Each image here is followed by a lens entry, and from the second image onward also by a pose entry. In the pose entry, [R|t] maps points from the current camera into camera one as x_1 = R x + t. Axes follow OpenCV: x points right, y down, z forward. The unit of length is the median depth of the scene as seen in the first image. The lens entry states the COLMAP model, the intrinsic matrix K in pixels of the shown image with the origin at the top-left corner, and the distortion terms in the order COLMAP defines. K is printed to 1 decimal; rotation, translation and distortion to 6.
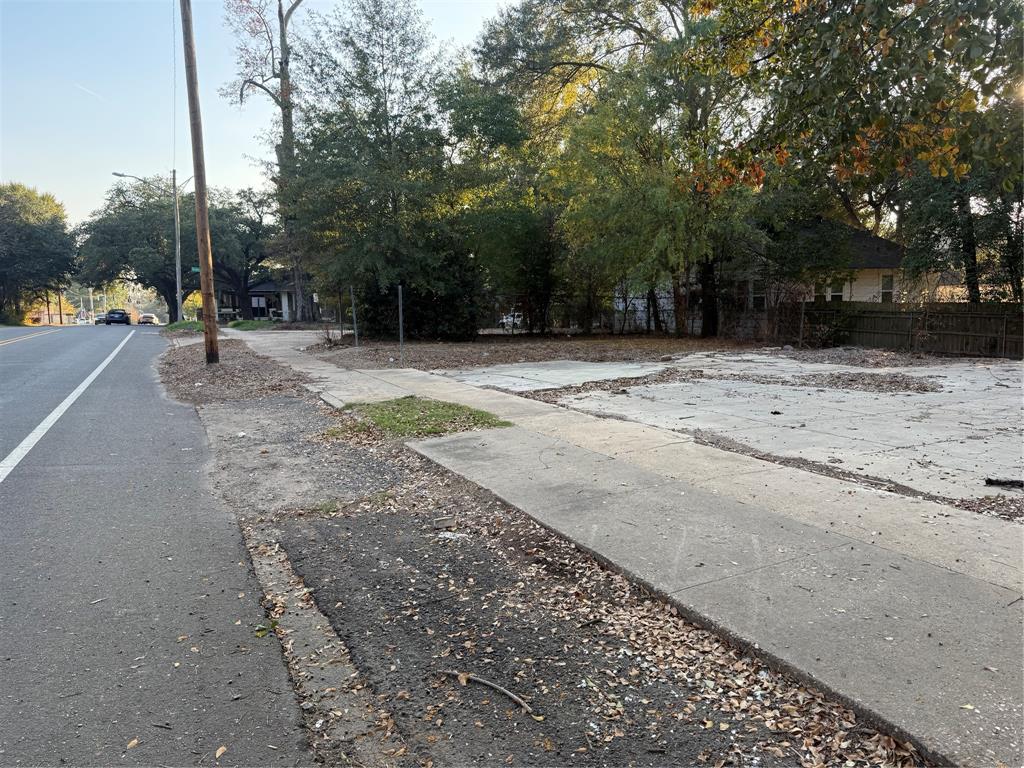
lens RADIAL K [[714.4, 0, 516.5], [0, 714.4, 368.5], [0, 0, 1]] dist [0.123396, -0.181687]
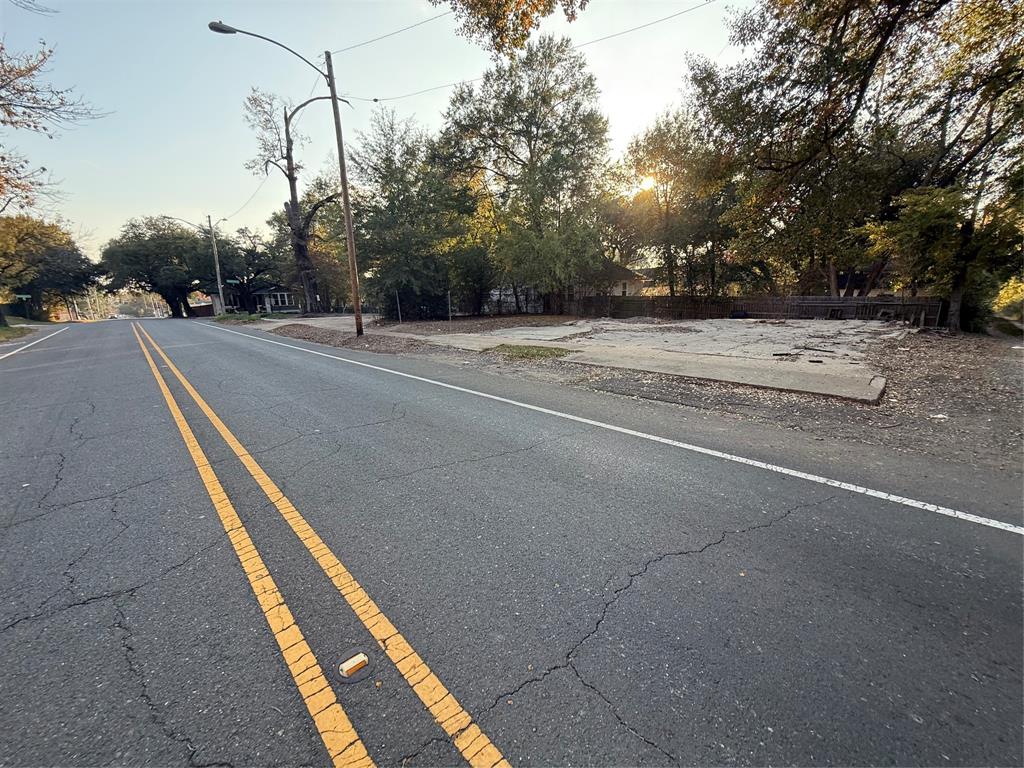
lens RADIAL K [[409.6, 0, 512.0], [0, 409.6, 384.0], [0, 0, 1]] dist [-0.001129, -0.000118]
pose [[0.951379, -0.078630, 0.297817, -0.408121], [0.043053, 0.991323, 0.124196, 0.004682], [-0.304998, -0.105335, 0.946510, -0.151200]]
